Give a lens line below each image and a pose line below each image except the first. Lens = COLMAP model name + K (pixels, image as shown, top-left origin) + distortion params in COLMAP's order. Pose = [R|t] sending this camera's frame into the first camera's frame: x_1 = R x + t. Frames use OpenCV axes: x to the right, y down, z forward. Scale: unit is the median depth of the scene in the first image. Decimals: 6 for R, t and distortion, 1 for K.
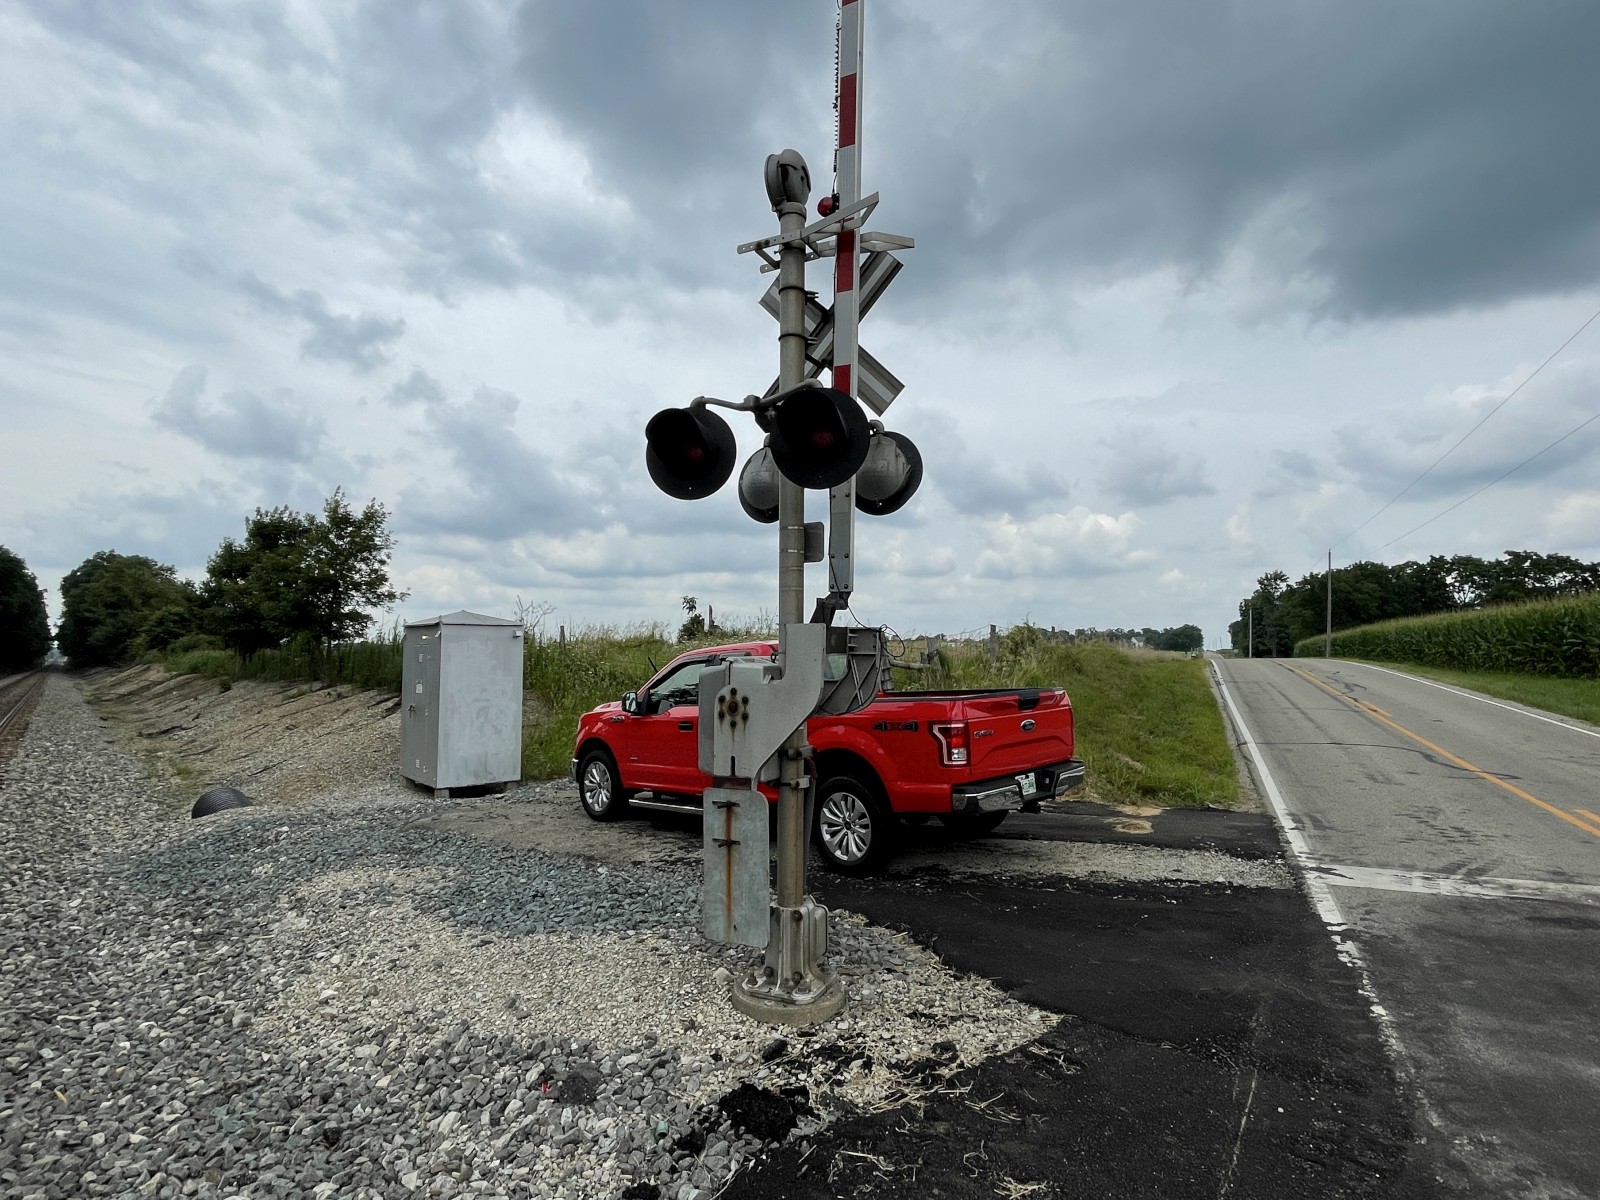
lens RADIAL K [[827.6, 0, 796.0], [0, 827.6, 626.5], [0, 0, 1]] dist [-0.004126, -0.000242]
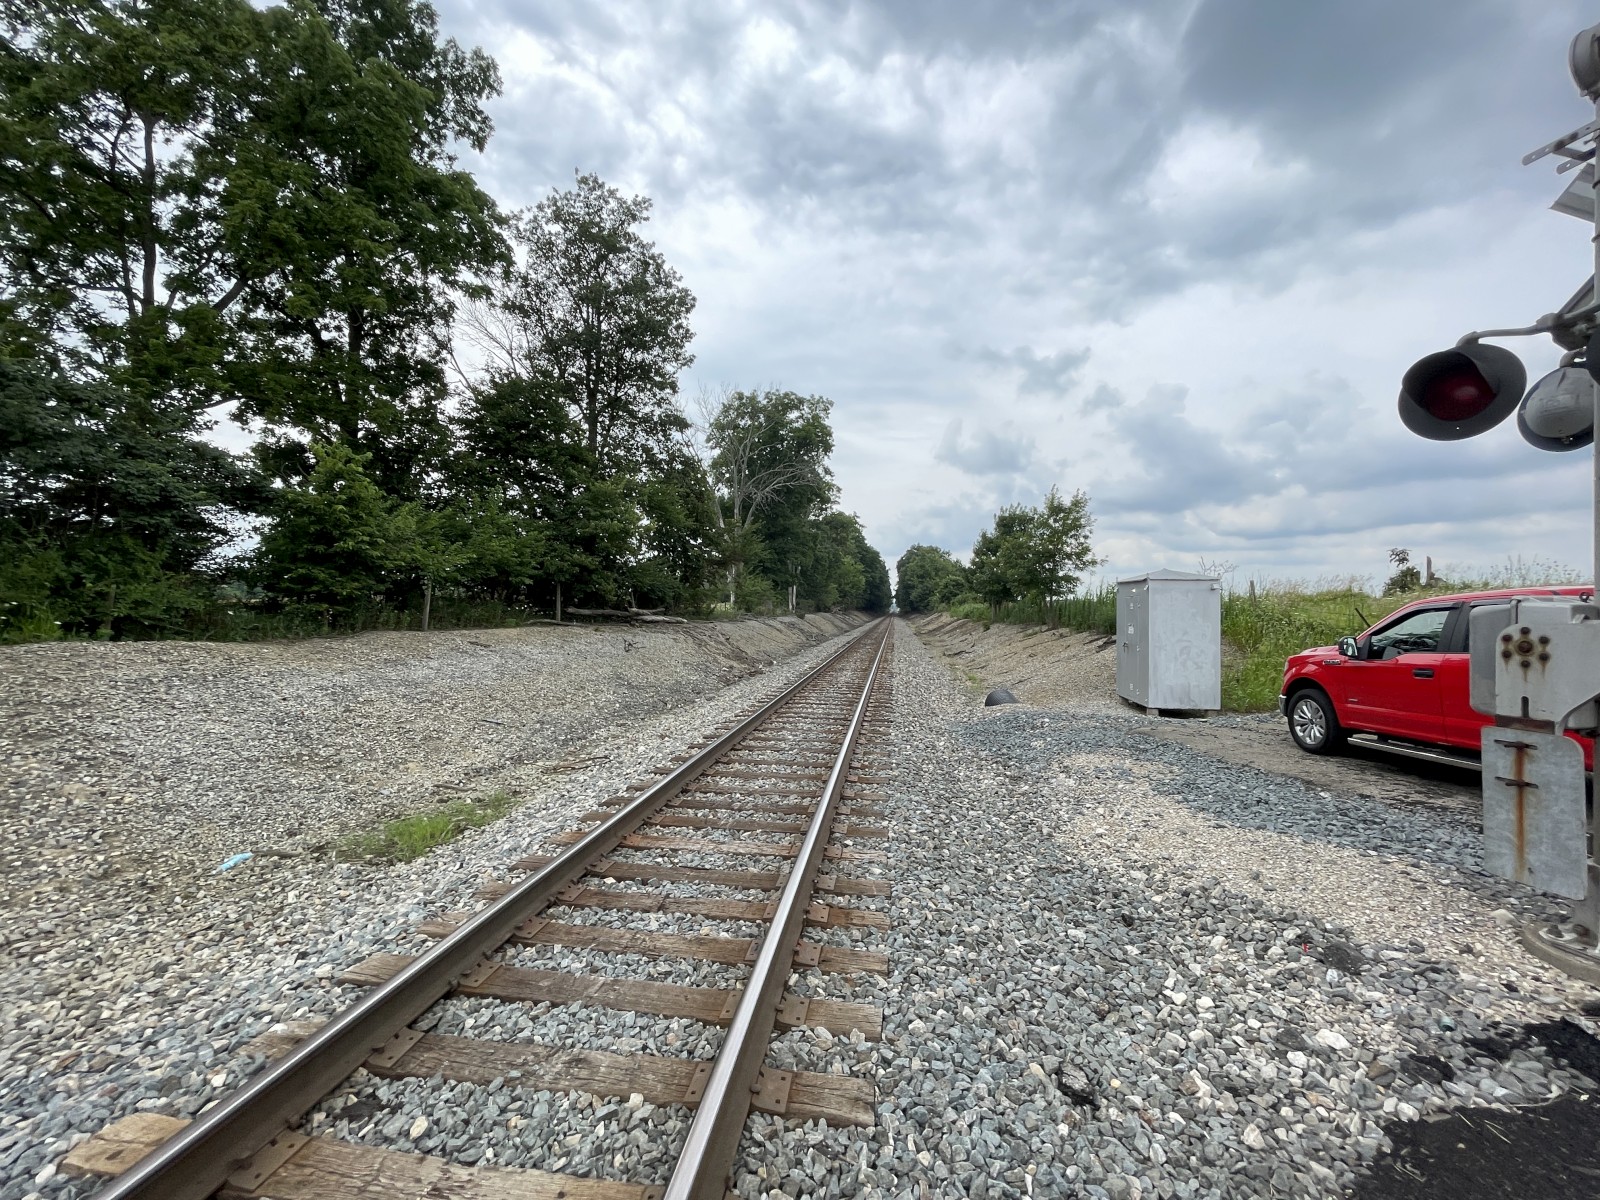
lens RADIAL K [[649.0, 0, 803.2], [0, 649.0, 609.4], [0, 0, 1]] dist [0.000209, -0.000609]
pose [[0.652640, 0.008706, -0.757618, -0.044881], [0.016680, 0.999527, 0.025855, 0.017192], [0.757484, -0.029512, 0.652186, -0.109794]]
